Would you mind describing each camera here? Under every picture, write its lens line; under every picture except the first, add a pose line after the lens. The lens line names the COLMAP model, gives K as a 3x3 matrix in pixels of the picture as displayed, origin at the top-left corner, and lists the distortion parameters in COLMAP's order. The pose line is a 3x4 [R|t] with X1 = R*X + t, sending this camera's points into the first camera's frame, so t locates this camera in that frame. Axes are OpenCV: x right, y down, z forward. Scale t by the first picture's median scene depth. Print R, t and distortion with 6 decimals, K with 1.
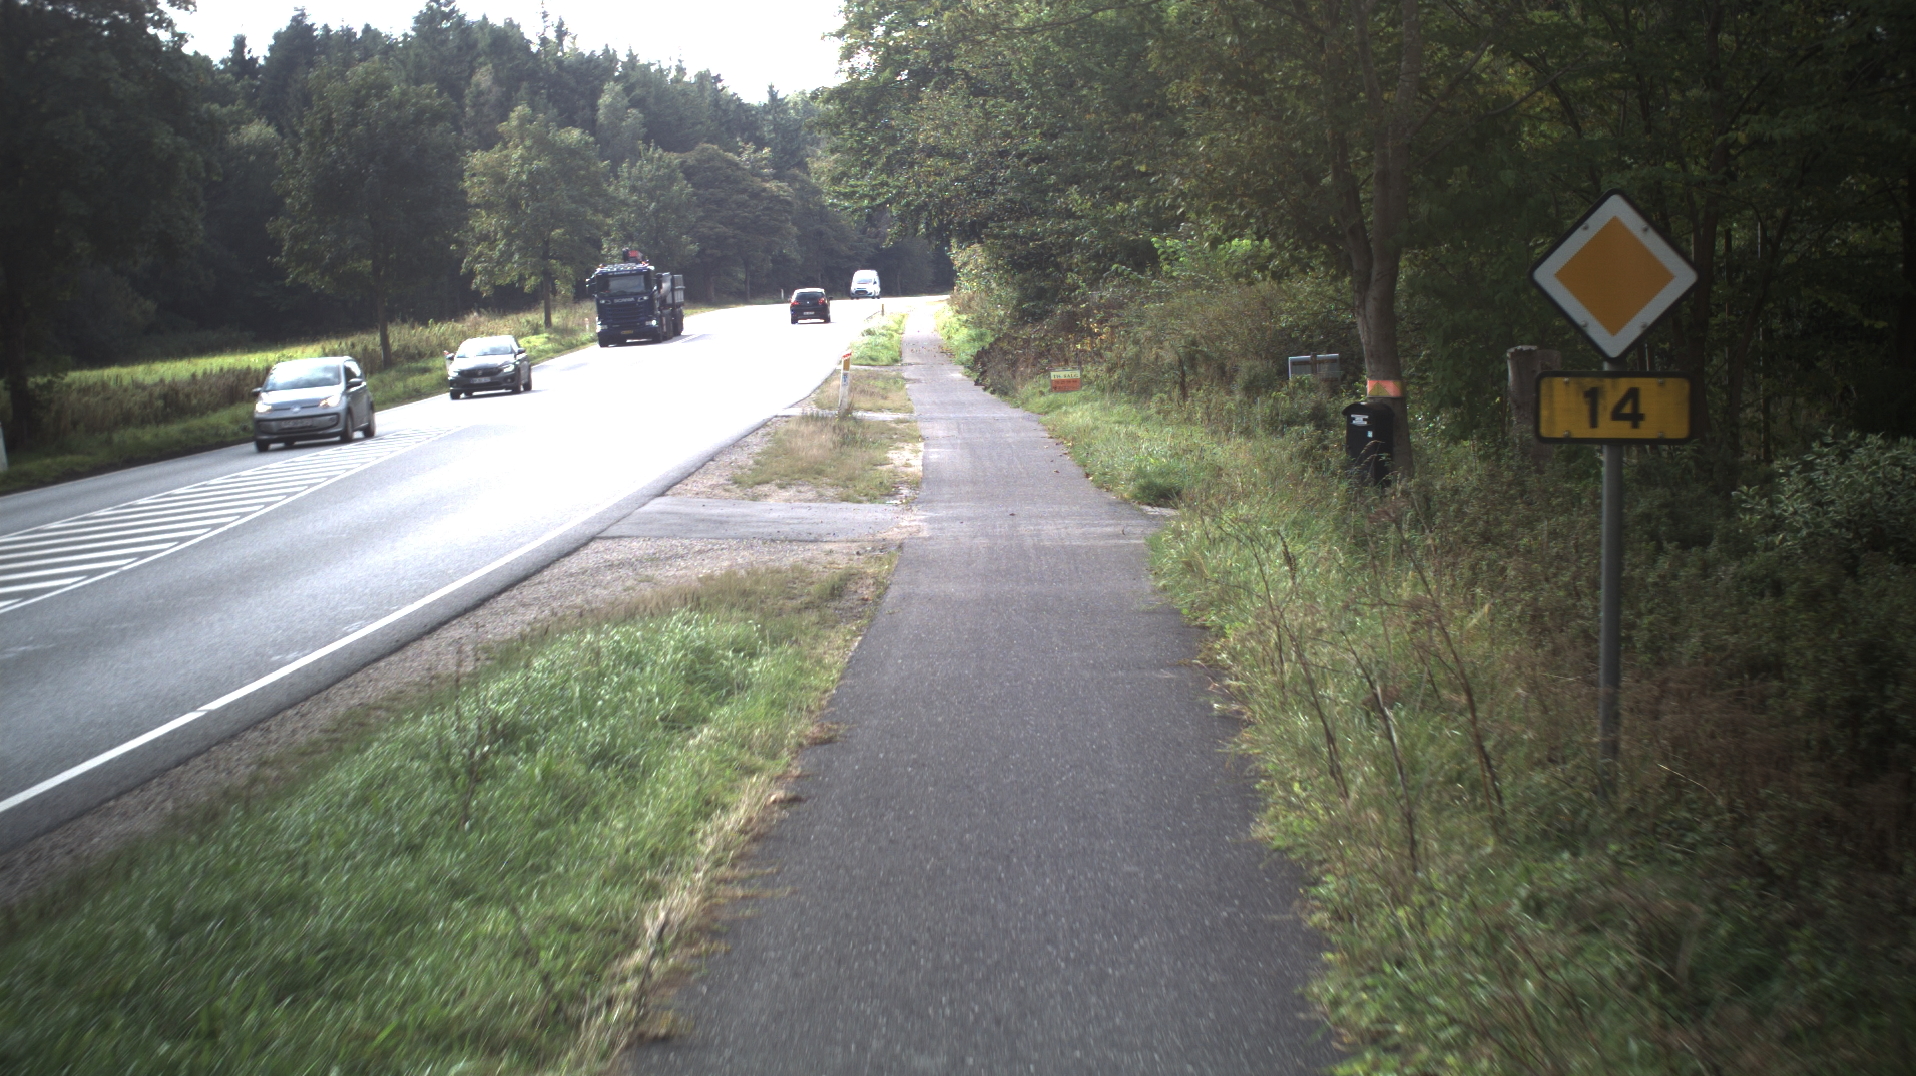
lens RADIAL K [[3751.4, 0, 958.0], [0, 3751.4, 538.0], [0, 0, 1]] dist [-0.286123, 0.347735]
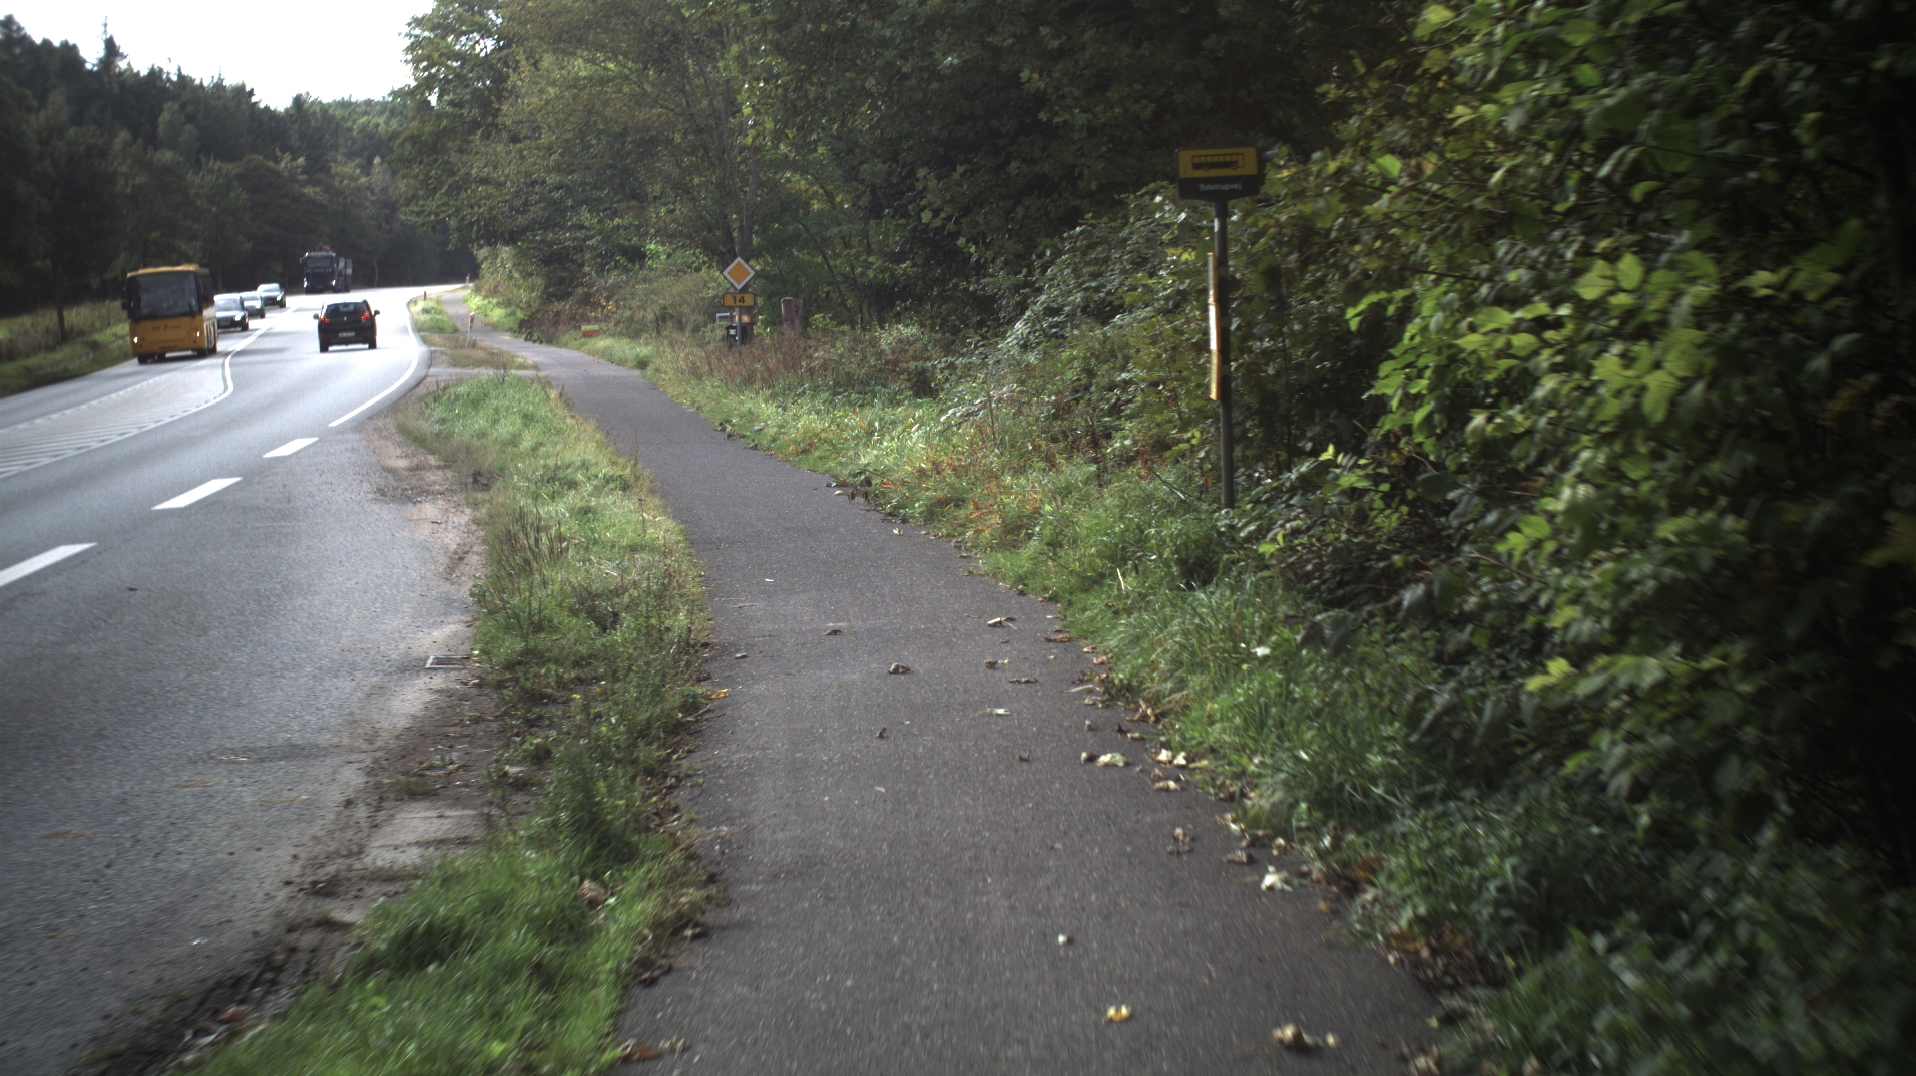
lens RADIAL K [[3751.4, 0, 958.0], [0, 3751.4, 538.0], [0, 0, 1]] dist [-0.286123, 0.347735]
pose [[0.990543, -0.012863, 0.136602, -0.023541], [0.012426, 0.999915, 0.004051, 0.028628], [-0.136642, -0.002315, 0.990618, -0.428466]]
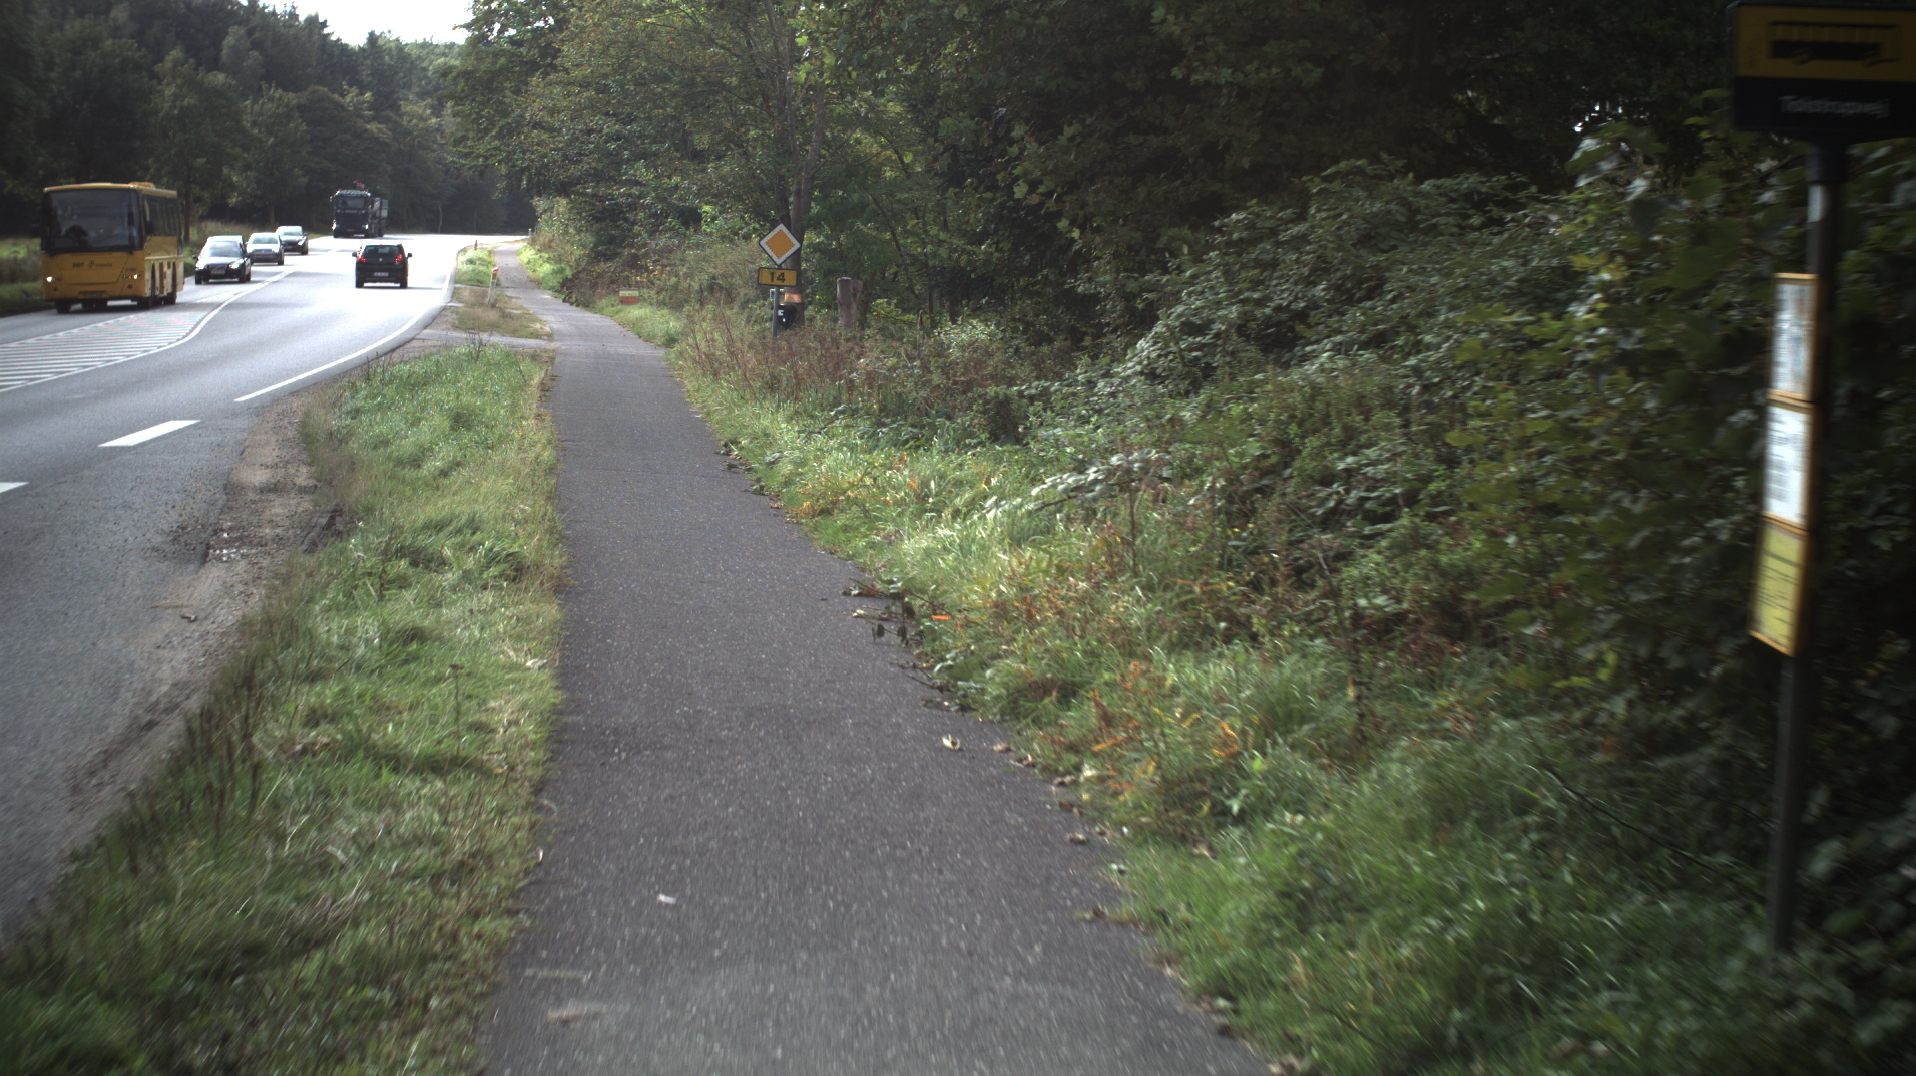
lens RADIAL K [[3751.4, 0, 958.0], [0, 3751.4, 538.0], [0, 0, 1]] dist [-0.286123, 0.347735]
pose [[0.990753, 0.059941, 0.121721, -0.010912], [-0.061385, 0.998081, 0.008146, 0.021377], [-0.120999, -0.015542, 0.992531, -0.322122]]
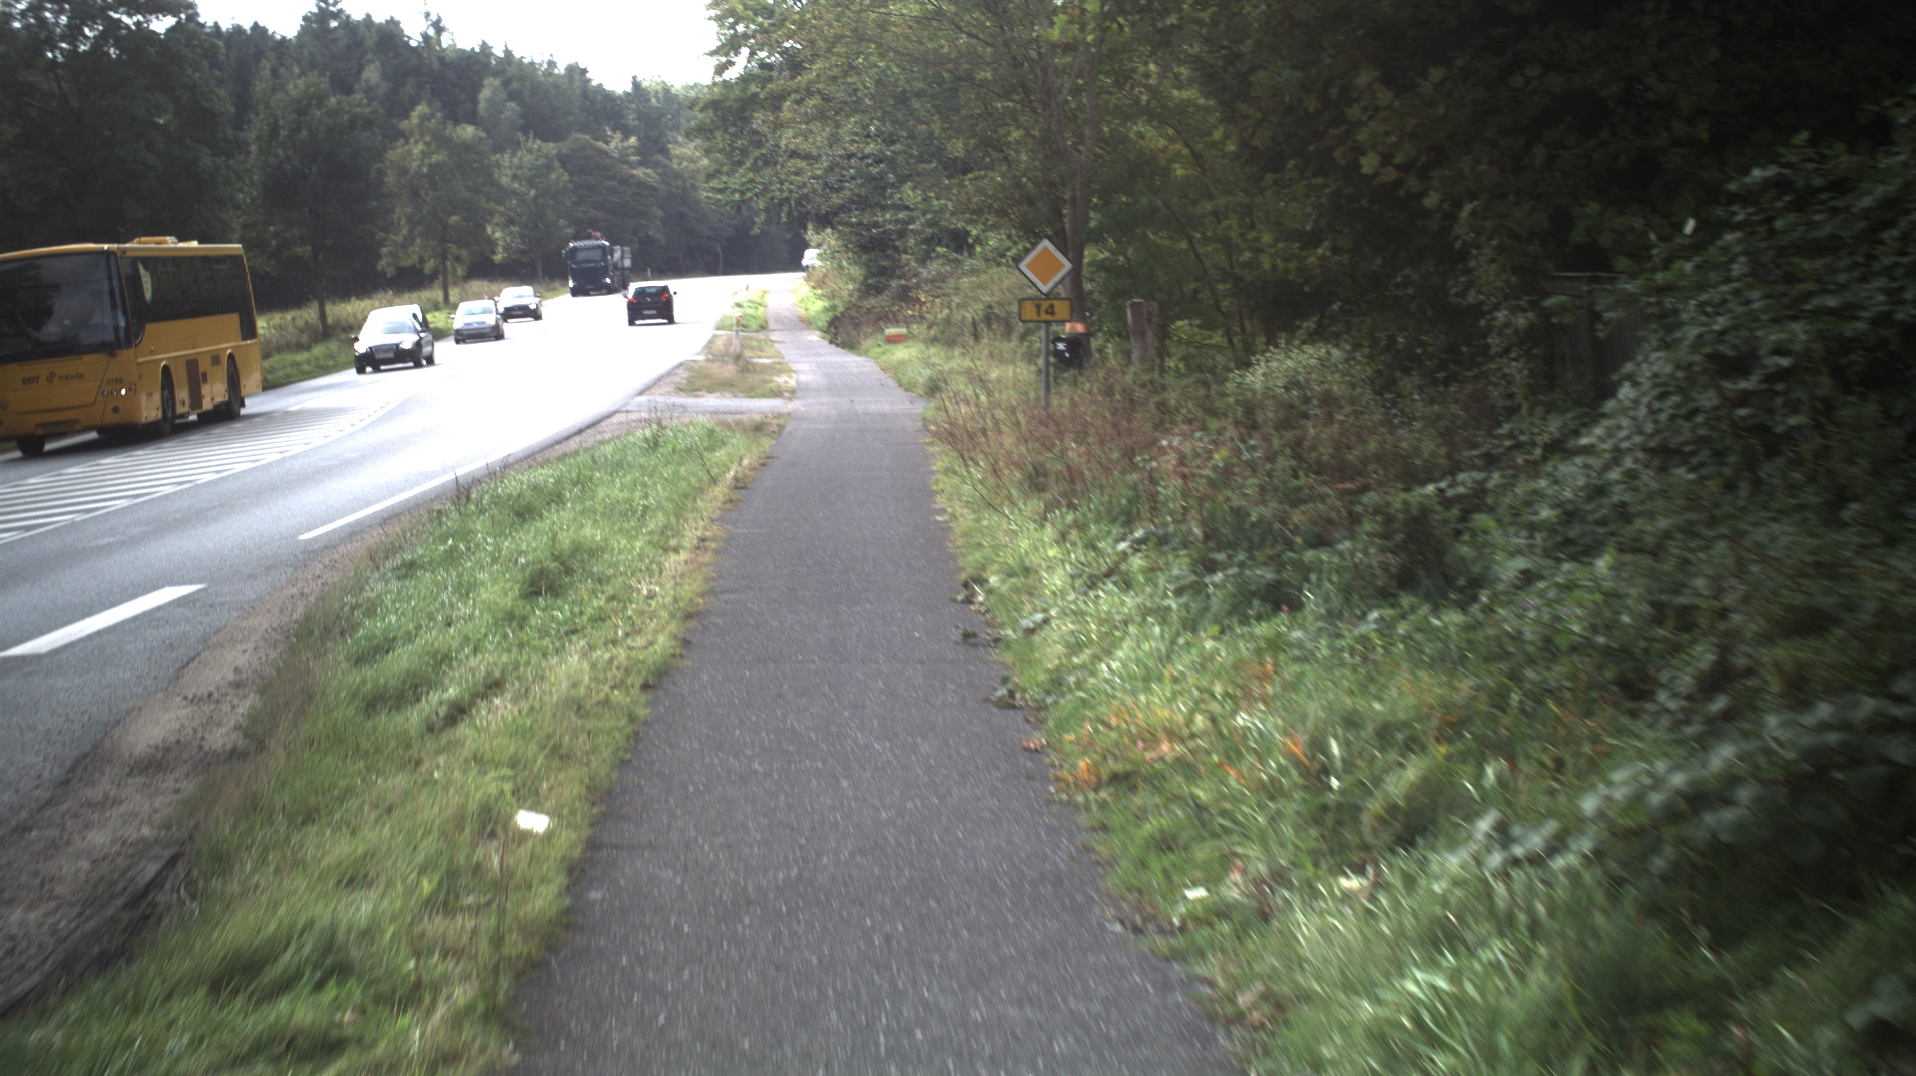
lens RADIAL K [[3751.4, 0, 958.0], [0, 3751.4, 538.0], [0, 0, 1]] dist [-0.286123, 0.347735]
pose [[0.999220, -0.008057, 0.038665, -0.001127], [0.007817, 0.999949, 0.006373, 0.013793], [-0.038714, -0.006066, 0.999232, -0.215370]]
